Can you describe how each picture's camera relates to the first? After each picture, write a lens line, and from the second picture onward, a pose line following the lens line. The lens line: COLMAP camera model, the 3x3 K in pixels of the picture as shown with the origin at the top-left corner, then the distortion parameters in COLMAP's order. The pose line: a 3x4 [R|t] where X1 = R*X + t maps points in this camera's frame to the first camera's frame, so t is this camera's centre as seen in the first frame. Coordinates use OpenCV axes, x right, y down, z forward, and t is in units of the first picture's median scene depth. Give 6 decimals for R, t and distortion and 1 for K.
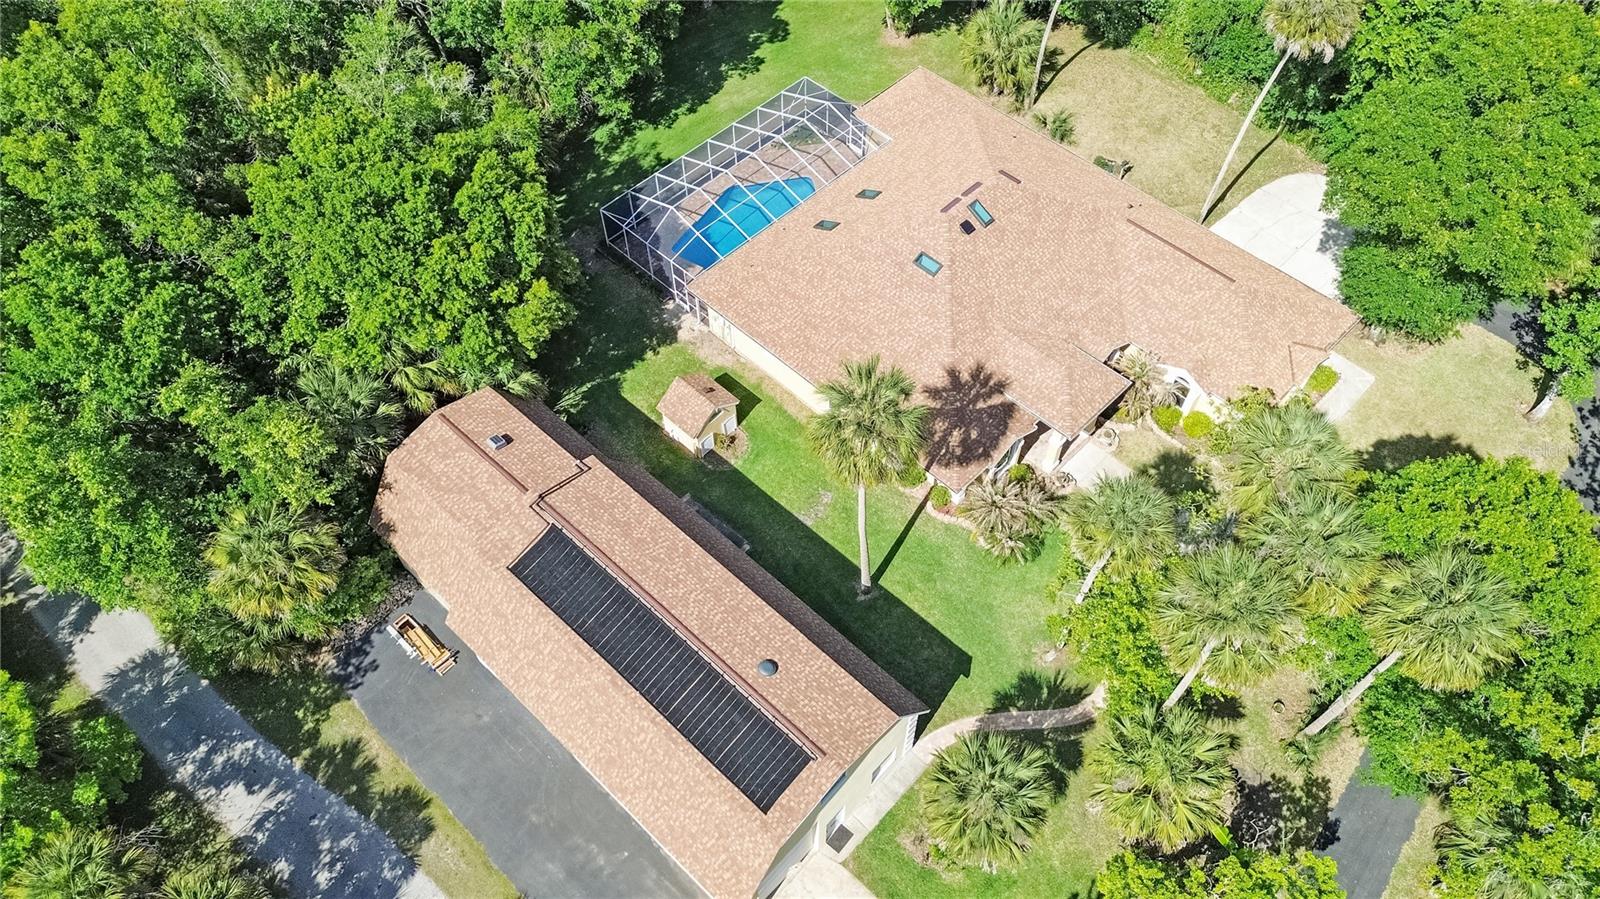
lens RADIAL K [[1123.3, 0, 815.4], [0, 1123.3, 437.8], [0, 0, 1]] dist [0.075941, -0.041821]
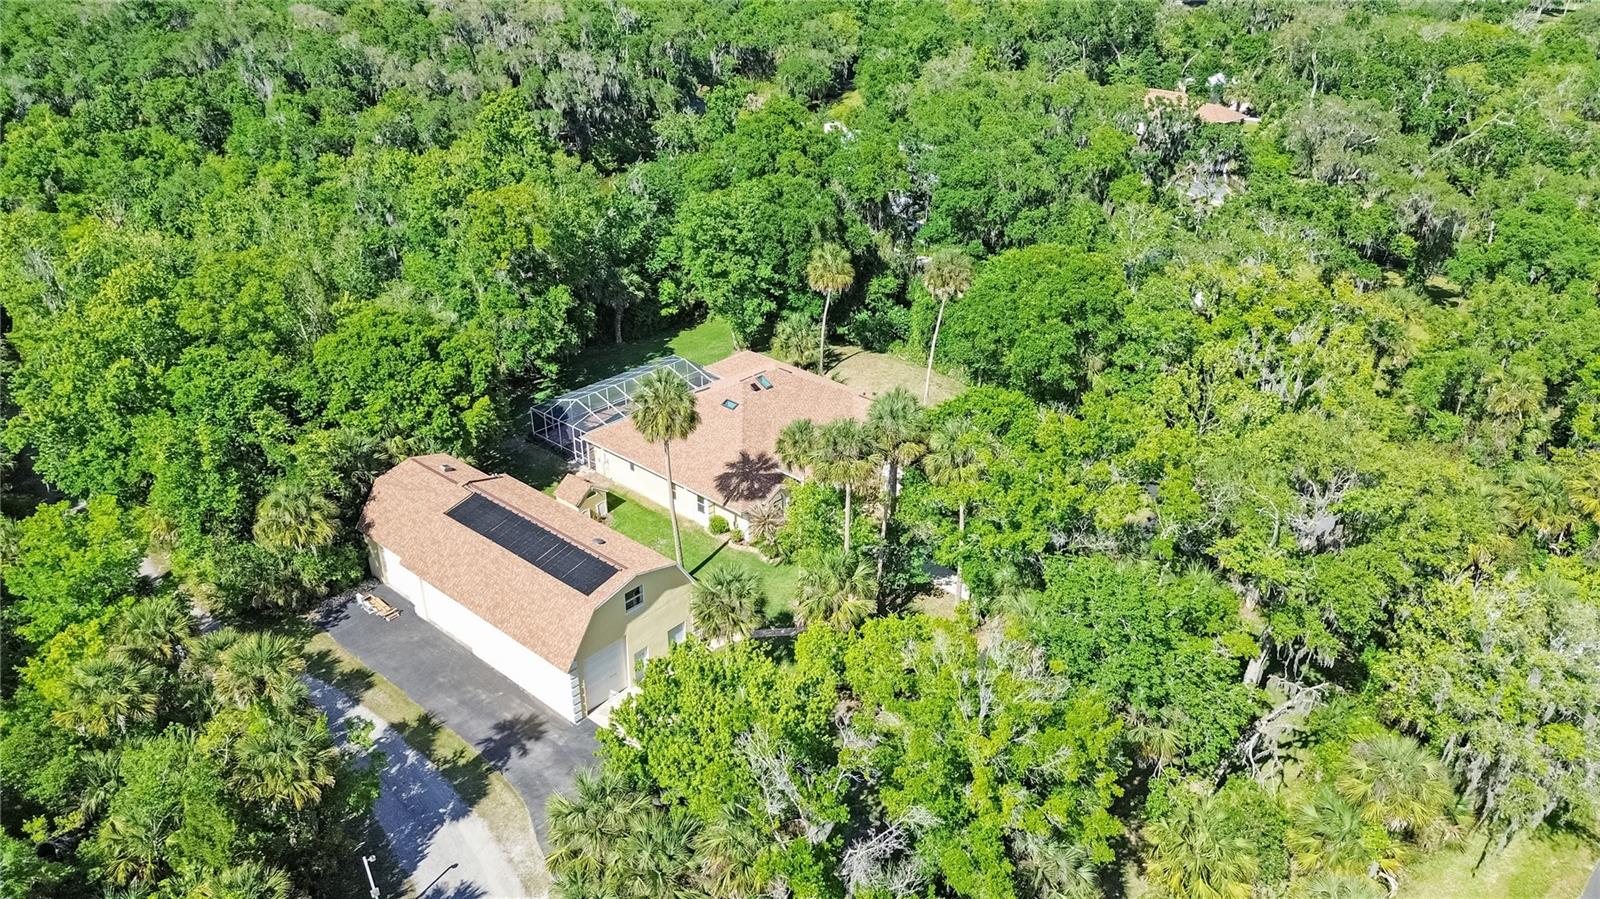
lens RADIAL K [[1105.3, 0, 800.0], [0, 1105.3, 449.5], [0, 0, 1]] dist [0.061569, -0.000989]
pose [[0.999643, -0.010191, 0.024712, 0.179543], [0.020182, 0.893929, -0.447755, 0.688614], [-0.017527, 0.448093, 0.893815, -0.427431]]
